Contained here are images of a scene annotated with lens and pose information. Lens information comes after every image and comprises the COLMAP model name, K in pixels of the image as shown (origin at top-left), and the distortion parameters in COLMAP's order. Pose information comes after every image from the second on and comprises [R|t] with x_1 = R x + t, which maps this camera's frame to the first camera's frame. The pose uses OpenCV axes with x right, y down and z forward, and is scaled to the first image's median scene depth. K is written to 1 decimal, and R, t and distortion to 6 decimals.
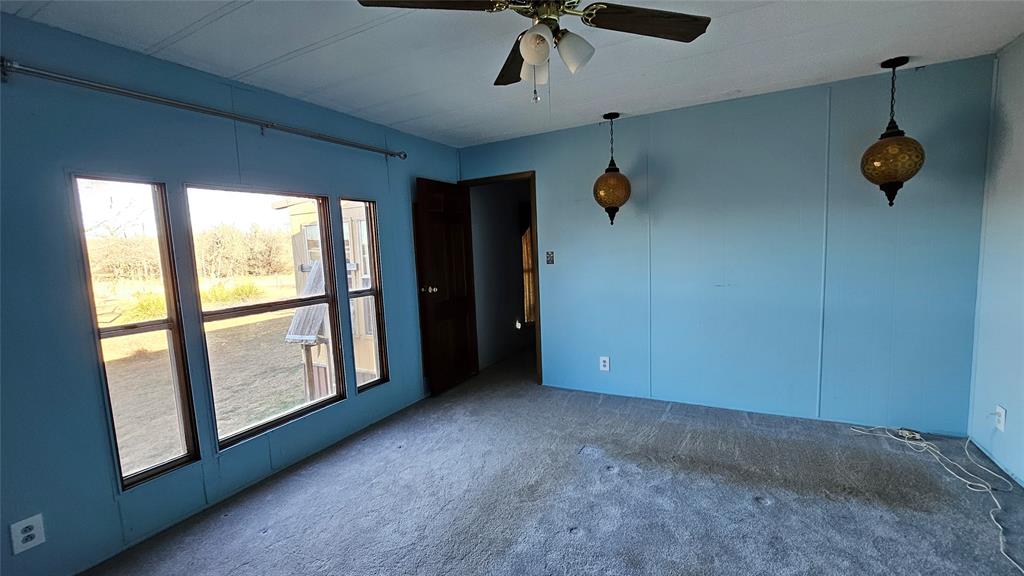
lens RADIAL K [[405.6, 0, 512.0], [0, 405.6, 288.0], [0, 0, 1]] dist [-0.011211, 0.004182]
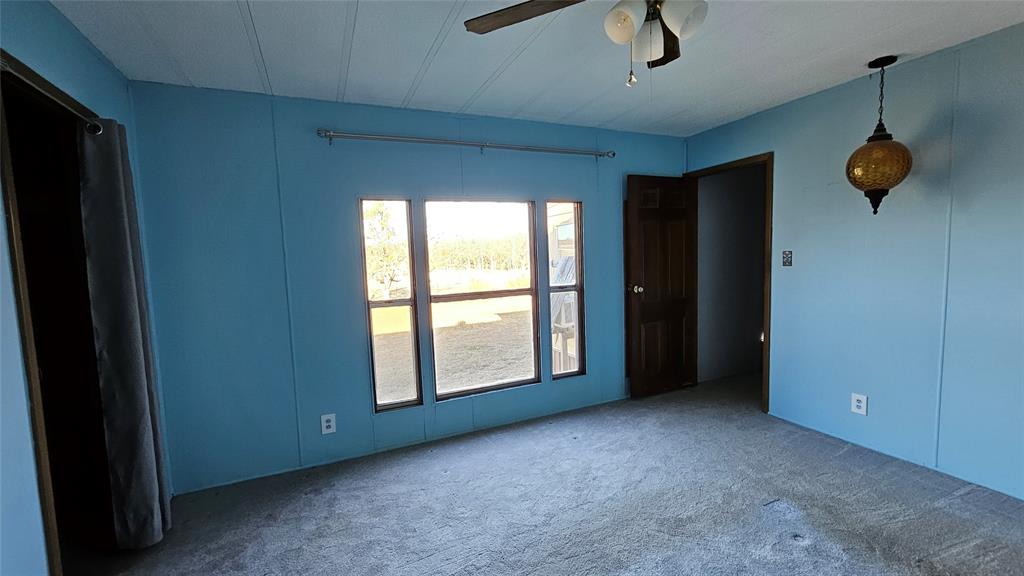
lens RADIAL K [[405.6, 0, 512.0], [0, 405.6, 288.0], [0, 0, 1]] dist [-0.011211, 0.004182]
pose [[0.814902, 0.059034, -0.576584, 0.144709], [-0.054918, 0.998188, 0.024583, -0.007621], [0.576991, 0.011632, 0.816668, 0.044533]]
